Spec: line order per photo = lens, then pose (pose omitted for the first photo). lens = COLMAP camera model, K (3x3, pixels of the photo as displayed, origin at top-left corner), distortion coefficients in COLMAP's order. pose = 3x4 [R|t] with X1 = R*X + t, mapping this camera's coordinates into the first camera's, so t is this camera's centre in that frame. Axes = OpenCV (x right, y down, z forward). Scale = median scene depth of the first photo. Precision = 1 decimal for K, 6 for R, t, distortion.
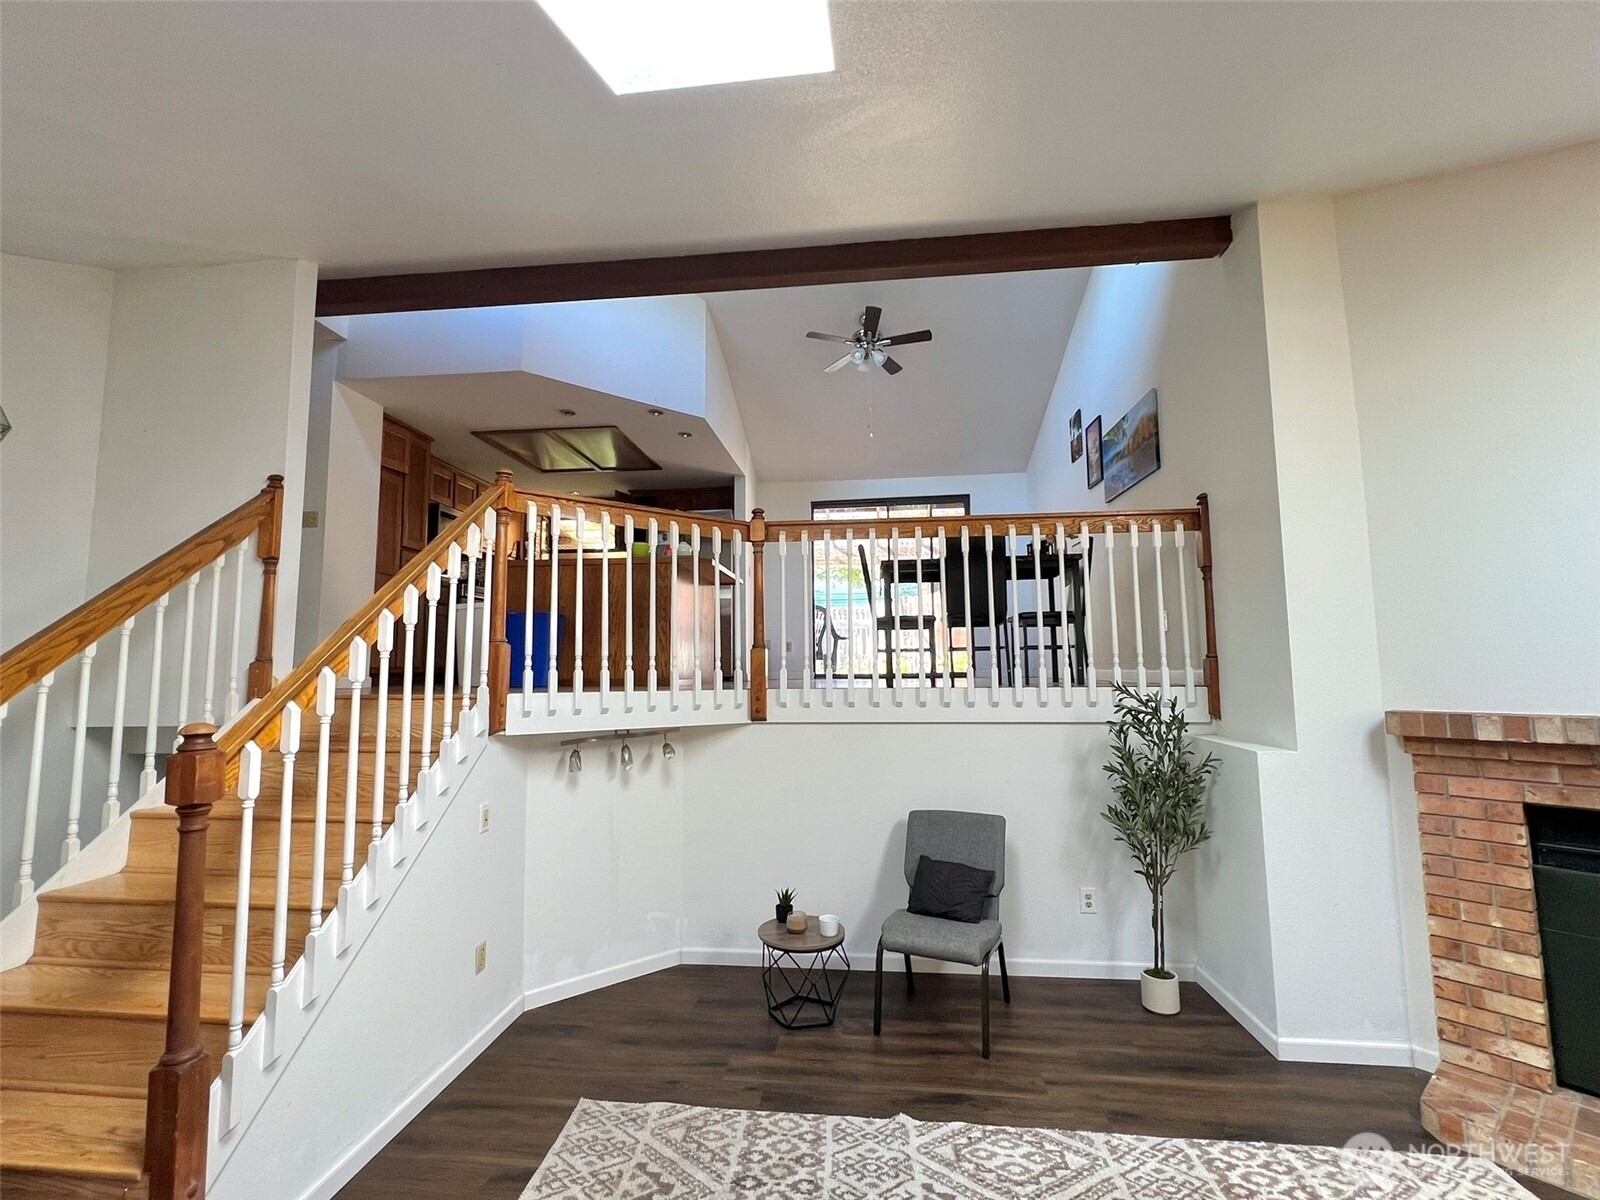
lens RADIAL K [[715.6, 0, 800.1], [0, 715.6, 608.1], [0, 0, 1]] dist [-0.002196, -0.000411]
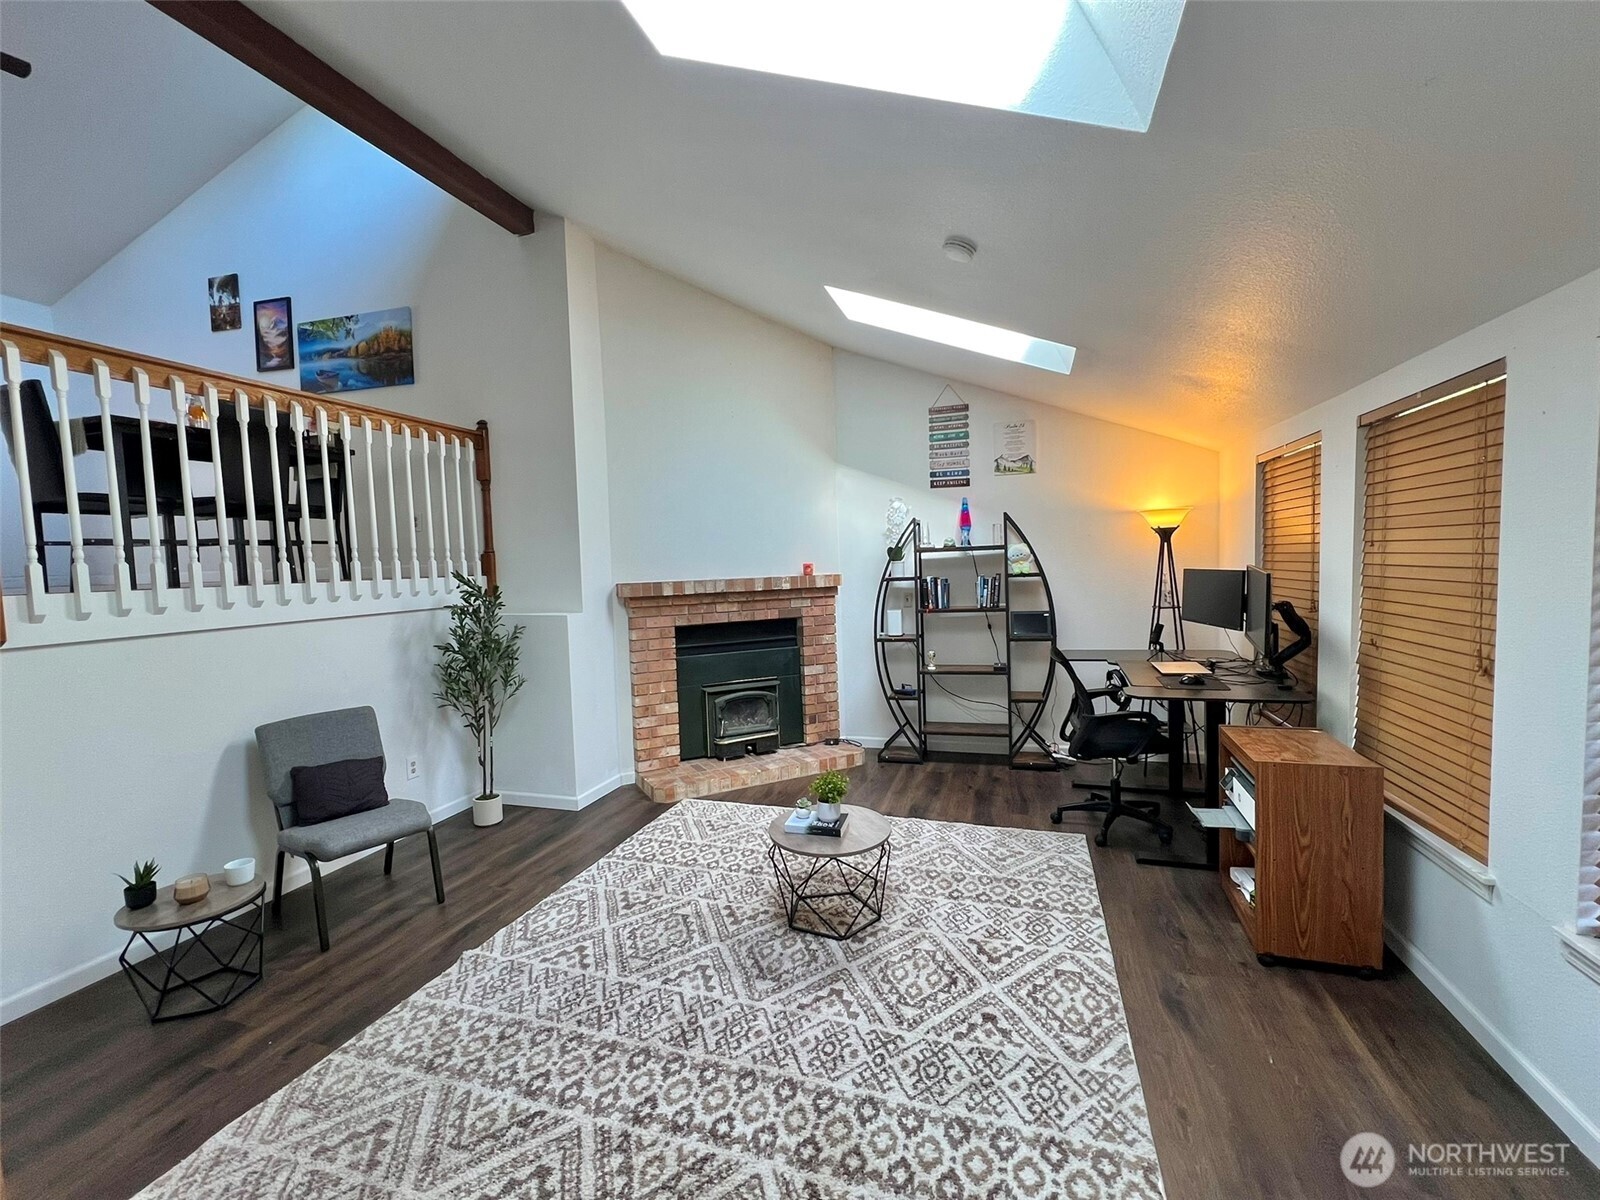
lens RADIAL K [[694.2, 0, 794.0], [0, 694.2, 602.1], [0, 0, 1]] dist [-0.003317, -0.000712]
pose [[0.198818, -0.059625, 0.978221, -0.733267], [-0.061881, 0.995392, 0.073249, 0.045604], [-0.978081, -0.075097, 0.194212, 0.301796]]
